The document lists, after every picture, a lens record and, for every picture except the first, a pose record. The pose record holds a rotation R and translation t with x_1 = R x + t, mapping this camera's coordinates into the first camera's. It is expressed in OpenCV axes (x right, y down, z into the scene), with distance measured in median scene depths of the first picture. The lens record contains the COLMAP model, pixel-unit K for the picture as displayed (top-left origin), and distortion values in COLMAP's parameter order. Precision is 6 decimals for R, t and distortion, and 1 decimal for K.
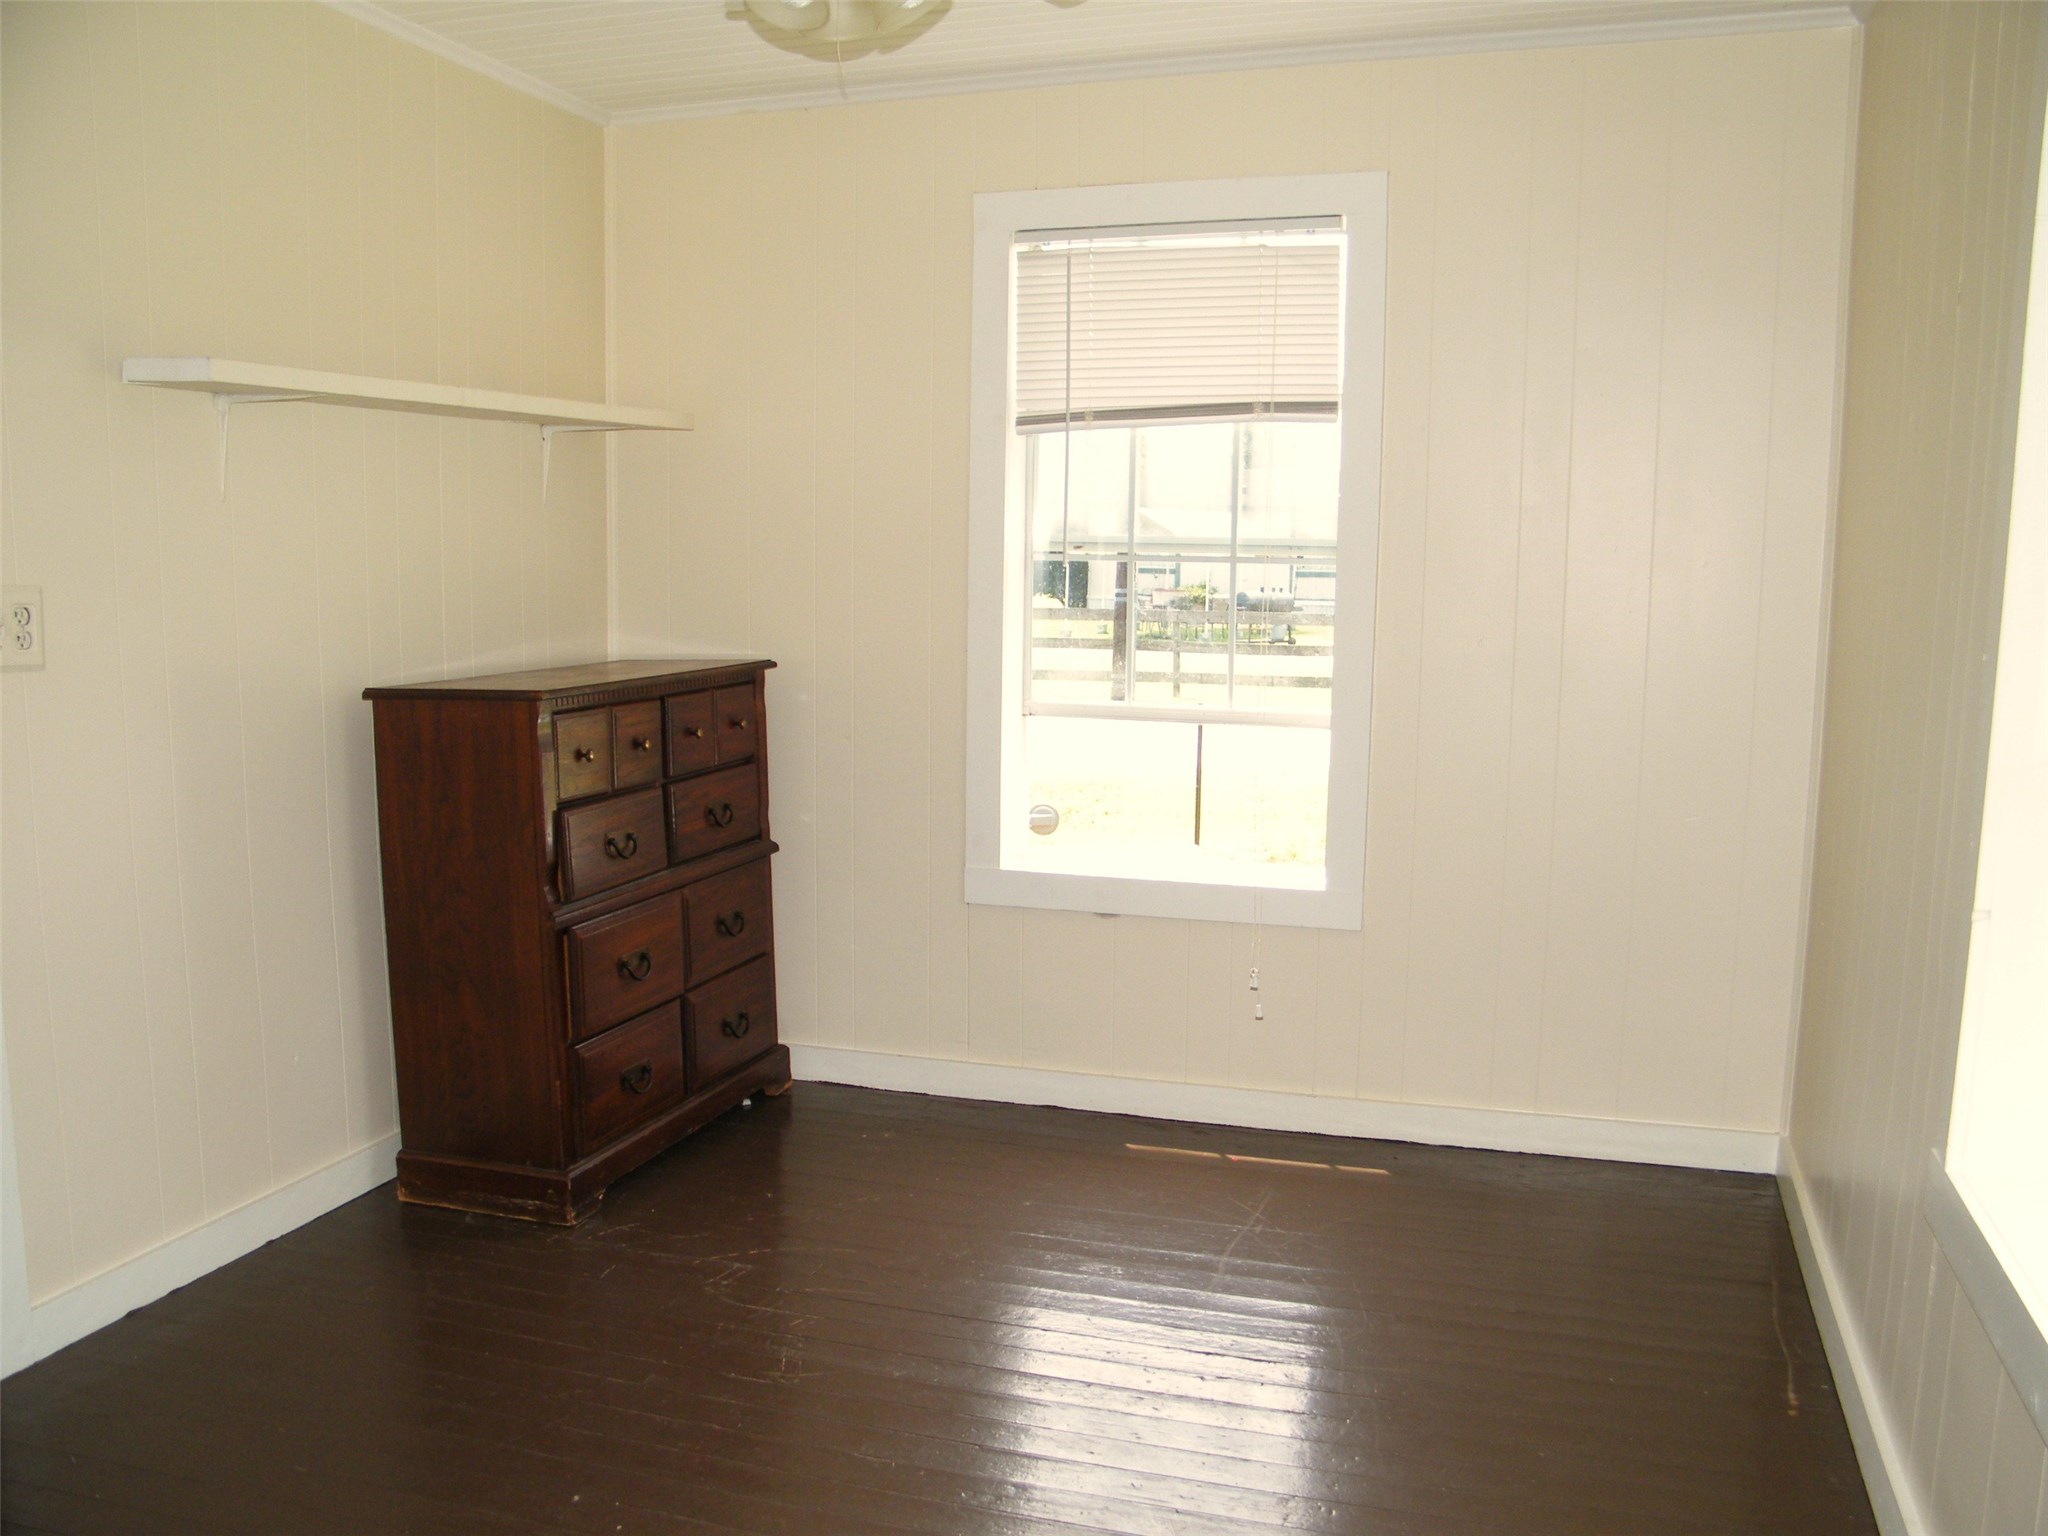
lens RADIAL K [[1674.7, 0, 1014.8], [0, 1674.7, 779.0], [0, 0, 1]] dist [-0.194084, 0.150782]
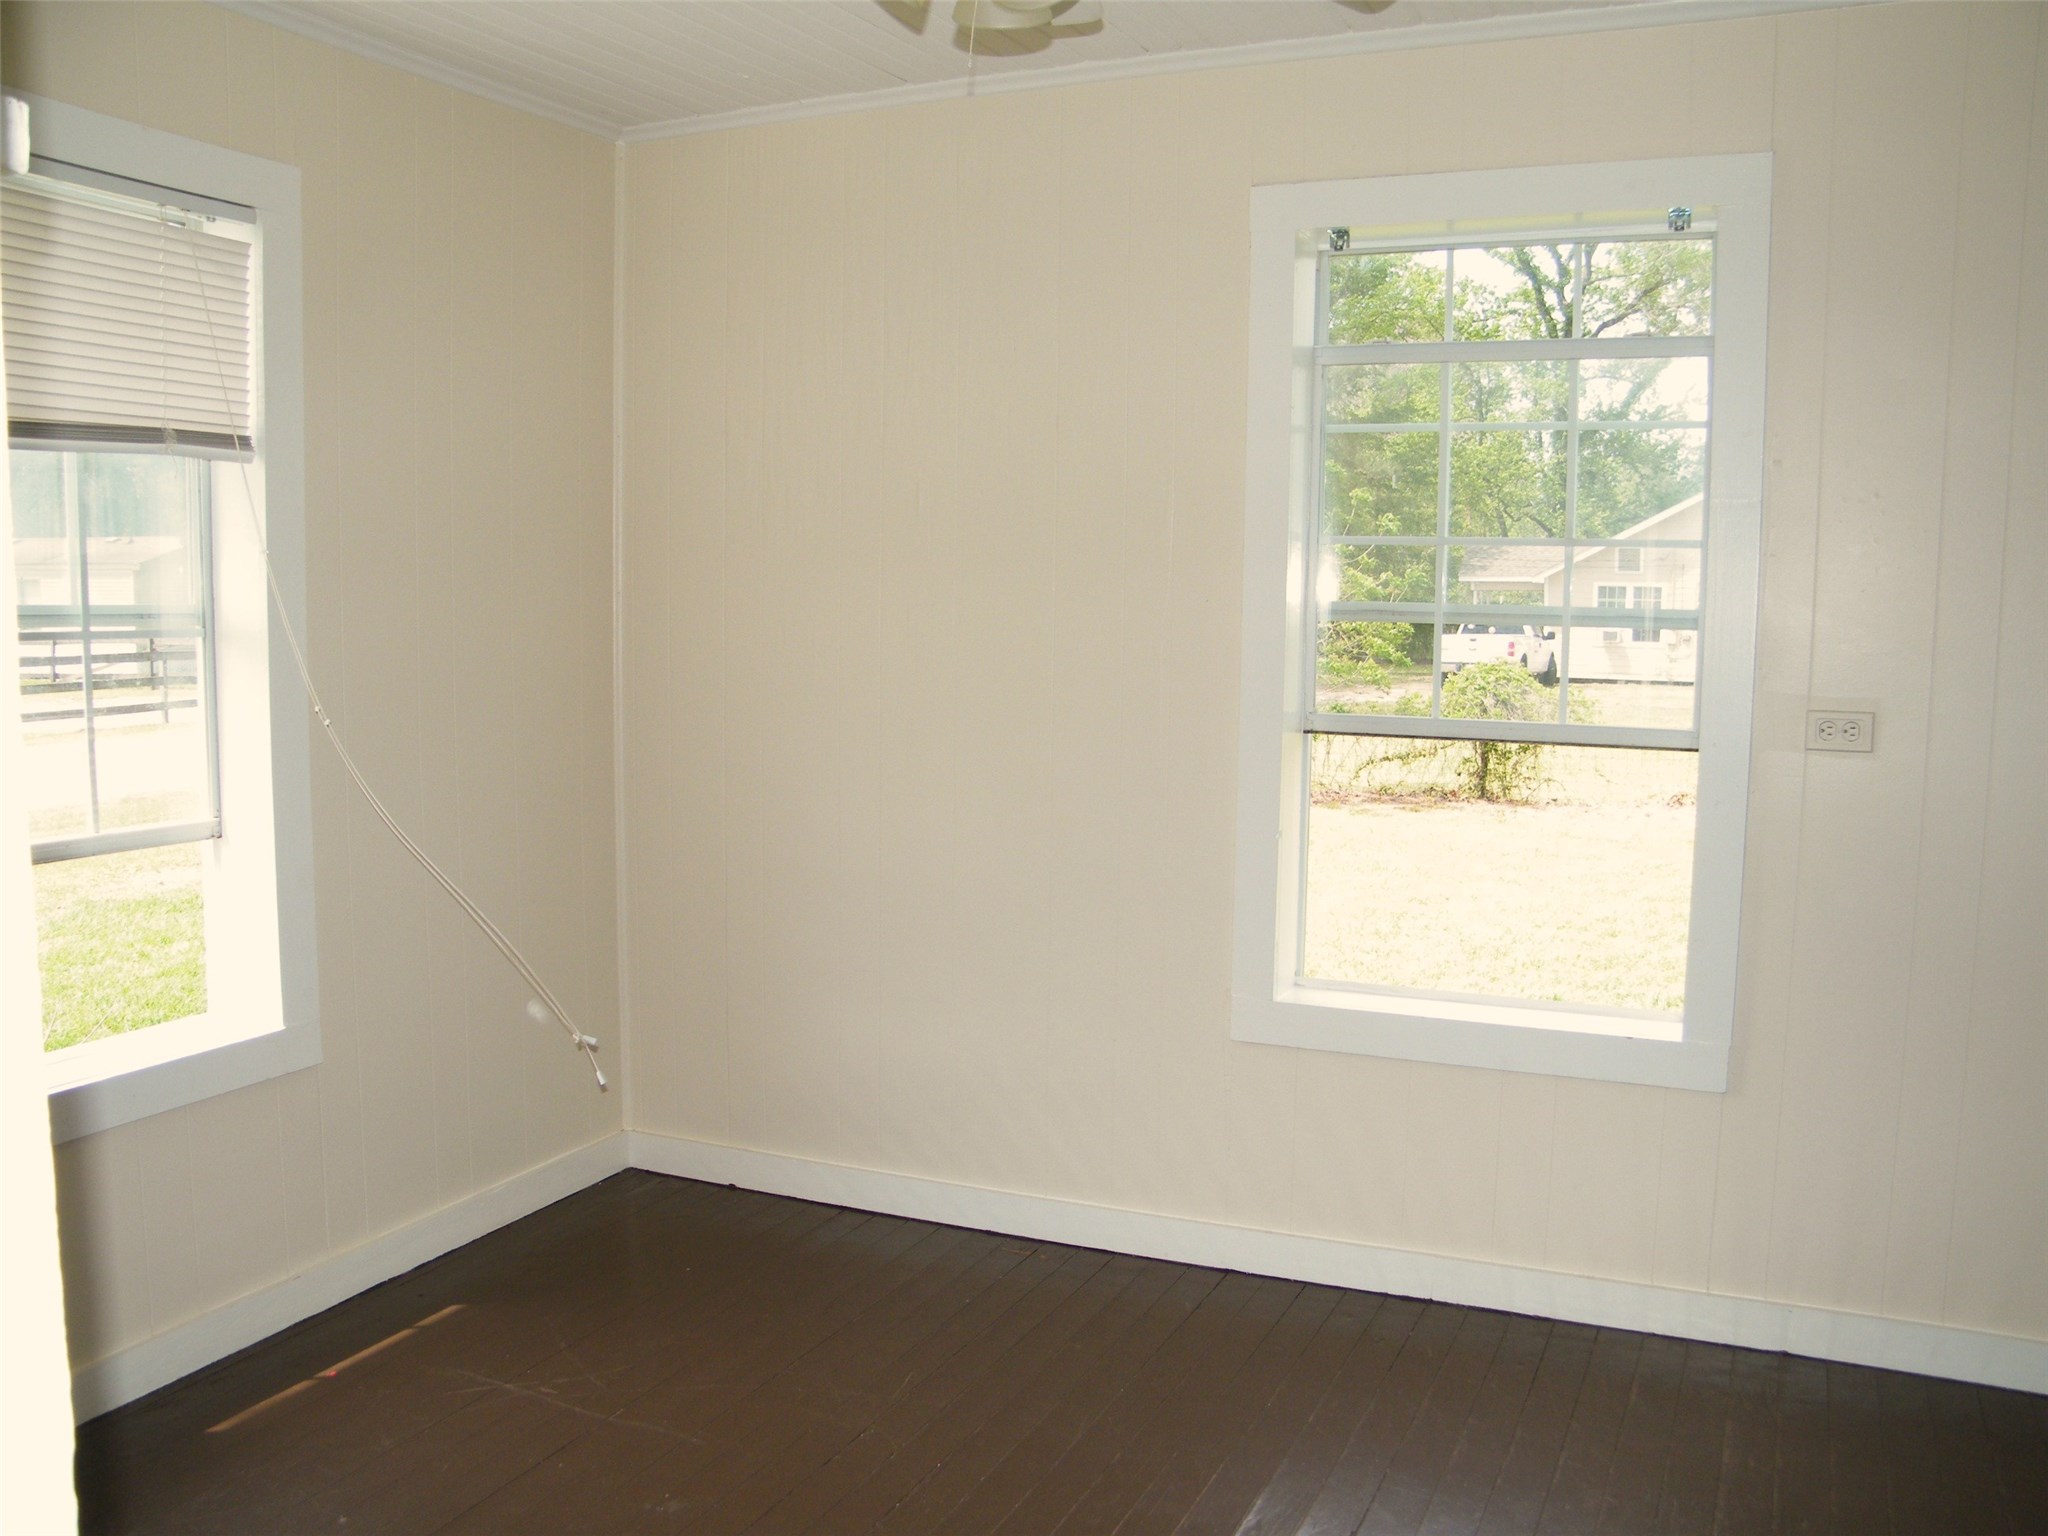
lens RADIAL K [[1674.7, 0, 1014.8], [0, 1674.7, 779.0], [0, 0, 1]] dist [-0.194084, 0.150782]
pose [[0.135311, -0.120594, 0.983437, -0.556604], [0.095996, 0.989491, 0.108128, -0.112161], [-0.986142, 0.079775, 0.145466, 0.528396]]
